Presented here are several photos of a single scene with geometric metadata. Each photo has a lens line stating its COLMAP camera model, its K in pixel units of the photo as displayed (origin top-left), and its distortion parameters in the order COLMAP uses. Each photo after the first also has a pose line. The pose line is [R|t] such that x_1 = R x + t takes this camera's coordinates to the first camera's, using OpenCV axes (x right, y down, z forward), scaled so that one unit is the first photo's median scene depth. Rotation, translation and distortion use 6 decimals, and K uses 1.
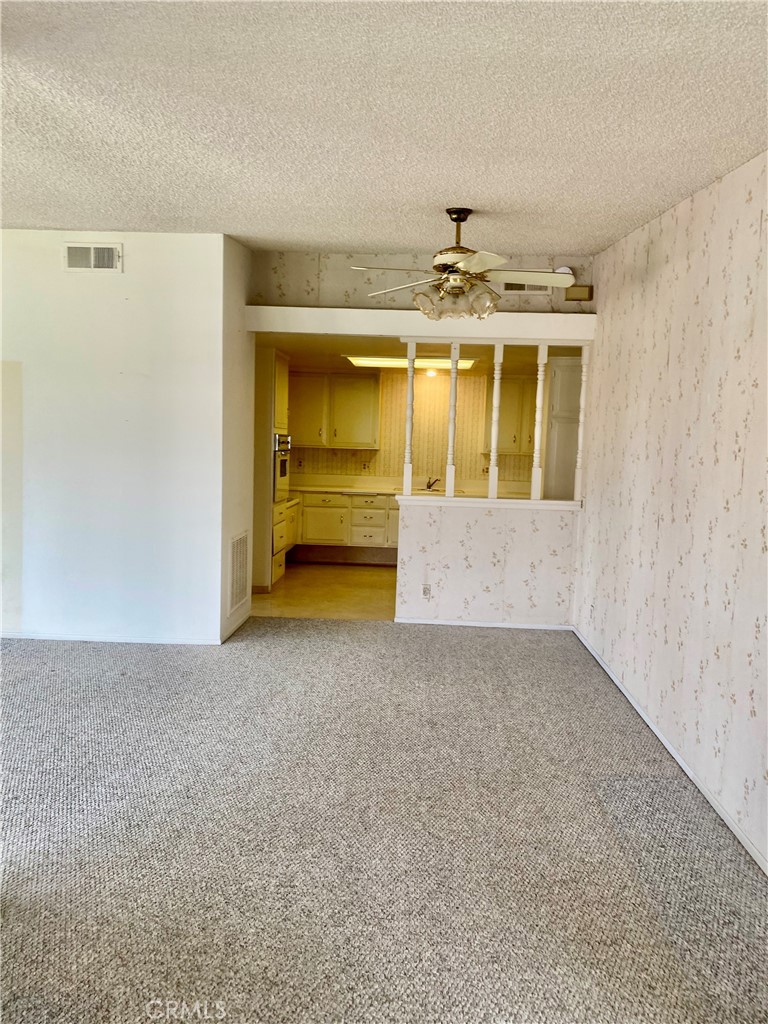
lens RADIAL K [[789.0, 0, 388.4], [0, 789.0, 513.1], [0, 0, 1]] dist [0.016261, -0.003470]
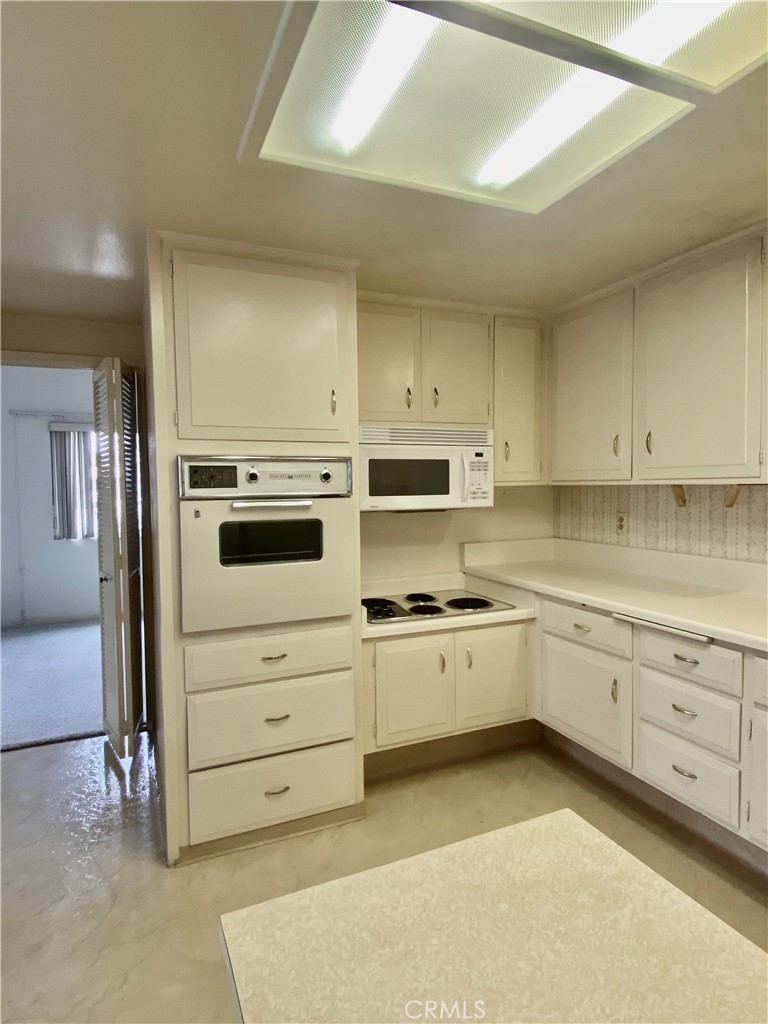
lens RADIAL K [[580.3, 0, 369.4], [0, 580.3, 509.0], [0, 0, 1]] dist [0.029953, -0.021249]
pose [[0.429337, 0.006148, -0.903123, 0.123289], [-0.053843, 0.998372, -0.018800, -0.060319], [0.901538, 0.056698, 0.428970, 0.786076]]
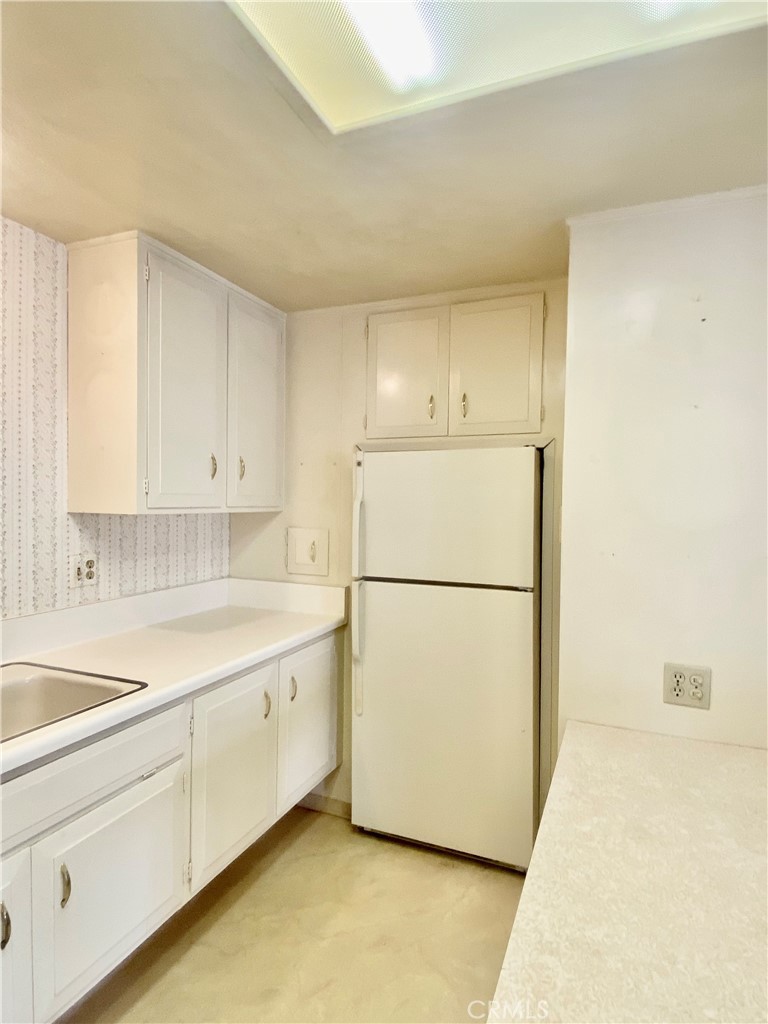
lens RADIAL K [[580.3, 0, 390.9], [0, 580.3, 508.0], [0, 0, 1]] dist [0.029953, -0.021249]
pose [[0.333872, -0.046463, 0.941473, -0.044268], [0.082347, 0.996404, 0.019971, -0.076133], [-0.939015, 0.070859, 0.336497, 0.860033]]
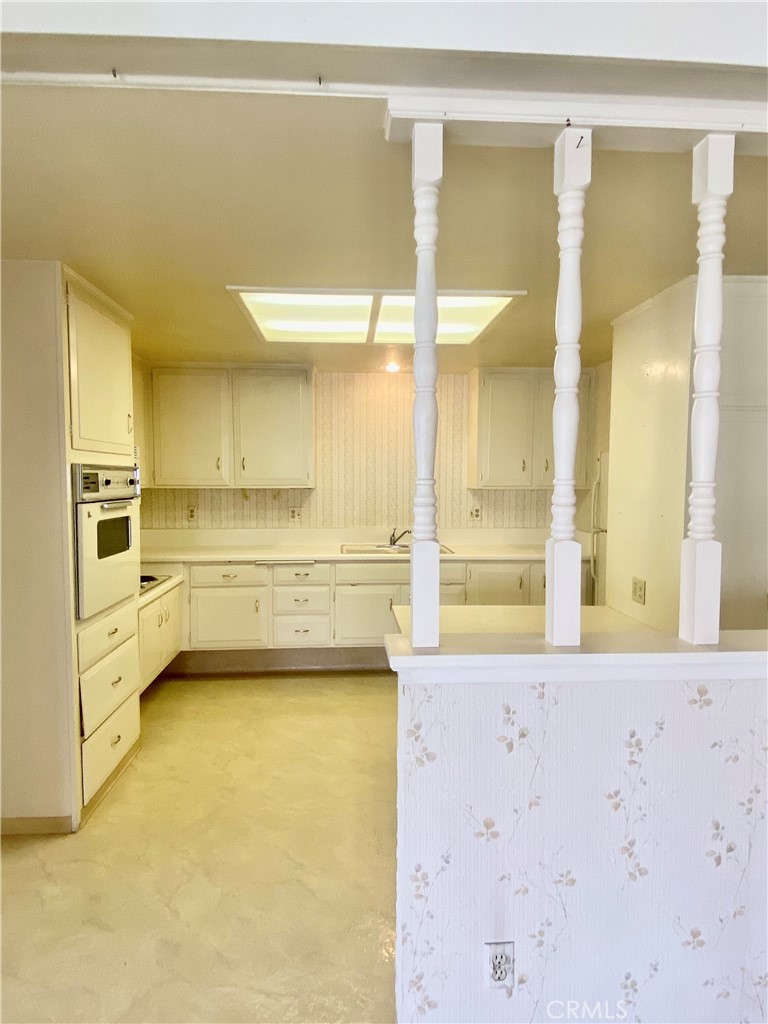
lens RADIAL K [[580.3, 0, 383.8], [0, 580.3, 509.2], [0, 0, 1]] dist [0.029953, -0.021249]
pose [[0.992928, -0.036142, 0.113082, -0.010398], [0.040004, 0.998685, -0.032067, -0.047497], [-0.111774, 0.036364, 0.993068, 0.542709]]
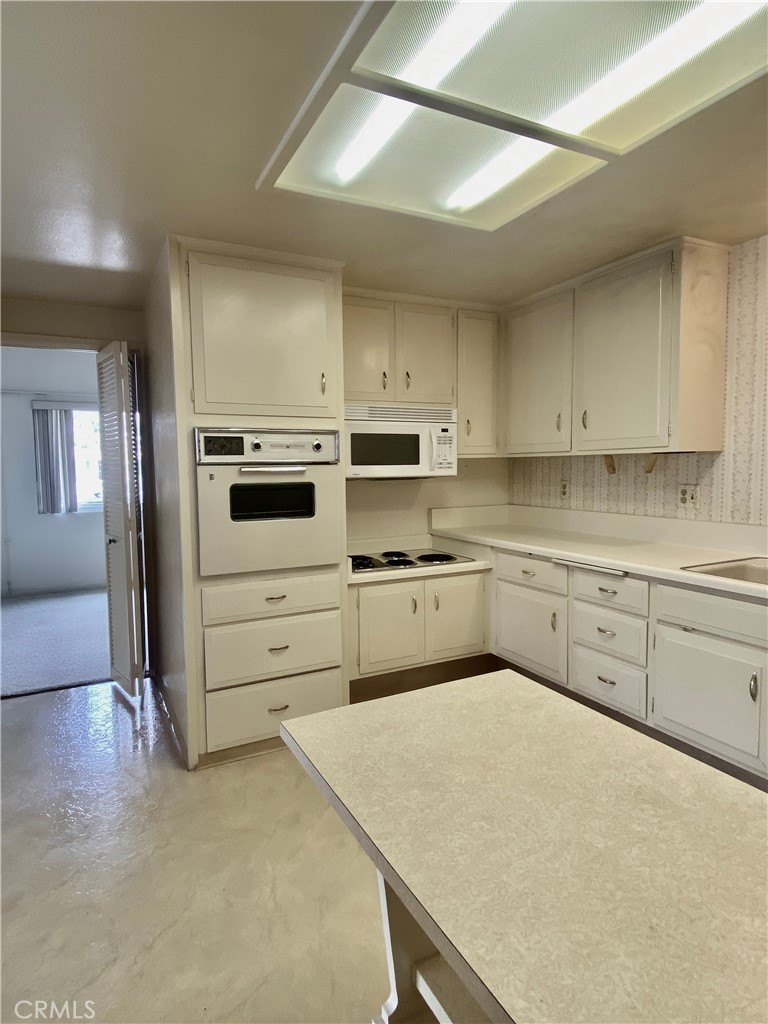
lens RADIAL K [[580.3, 0, 367.9], [0, 580.3, 508.4], [0, 0, 1]] dist [0.029953, -0.021249]
pose [[0.483675, 0.029725, -0.874743, 0.161973], [-0.049852, 0.998736, 0.006373, -0.049593], [0.873827, 0.040525, 0.484546, 0.755802]]
